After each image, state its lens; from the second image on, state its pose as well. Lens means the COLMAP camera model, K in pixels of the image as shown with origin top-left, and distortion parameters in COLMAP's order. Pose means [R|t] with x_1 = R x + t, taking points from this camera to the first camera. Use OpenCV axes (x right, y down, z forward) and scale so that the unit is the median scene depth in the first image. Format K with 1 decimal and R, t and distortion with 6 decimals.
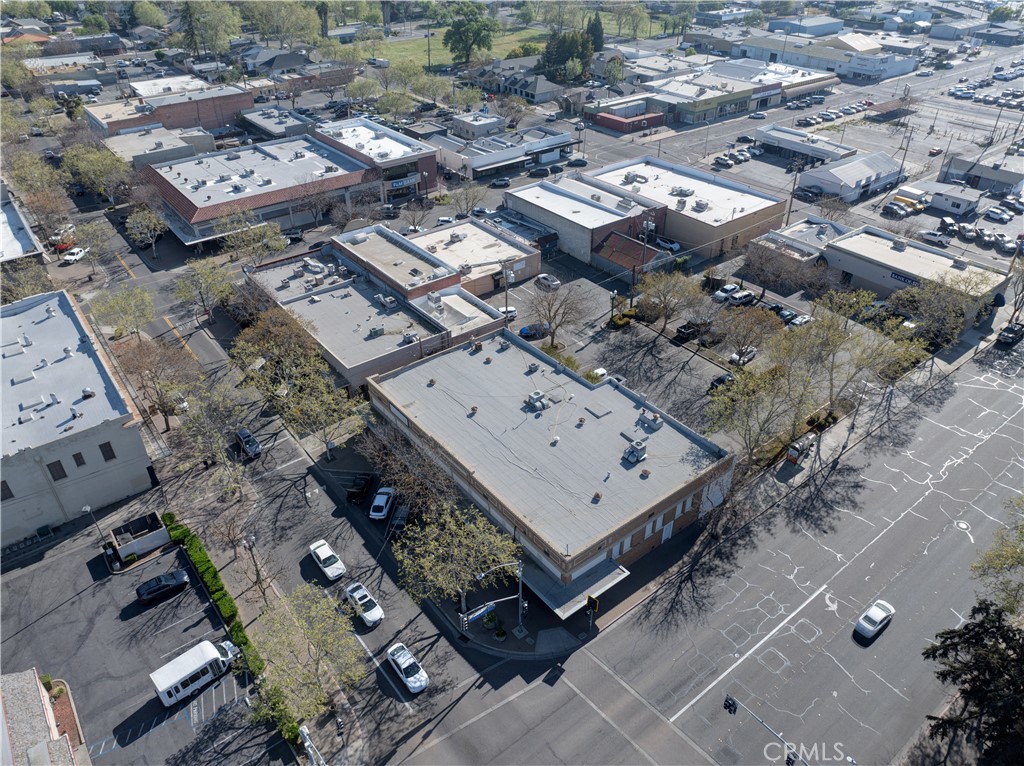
lens RADIAL K [[717.7, 0, 515.5], [0, 717.7, 380.5], [0, 0, 1]] dist [-0.039837, 0.005180]
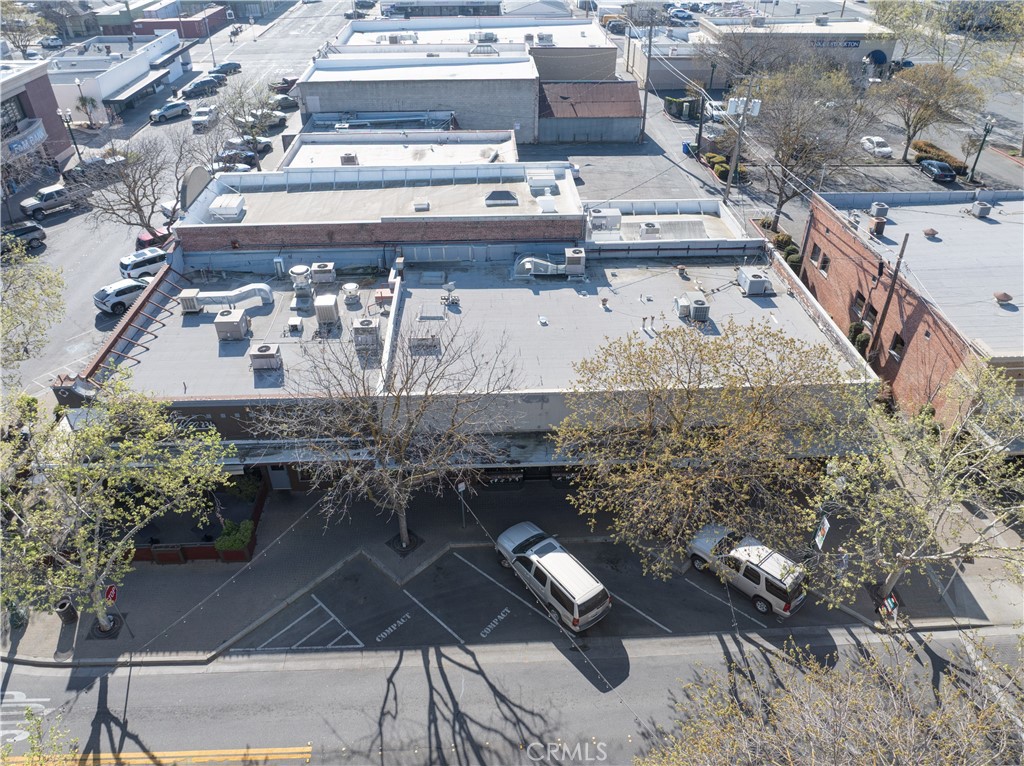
lens RADIAL K [[746.0, 0, 524.7], [0, 746.0, 352.0], [0, 0, 1]] dist [-0.051876, 0.006234]
pose [[0.573132, -0.443585, 0.689023, -0.348572], [0.458073, 0.870610, 0.179461, -0.105680], [-0.679477, 0.212768, 0.702169, 0.510217]]
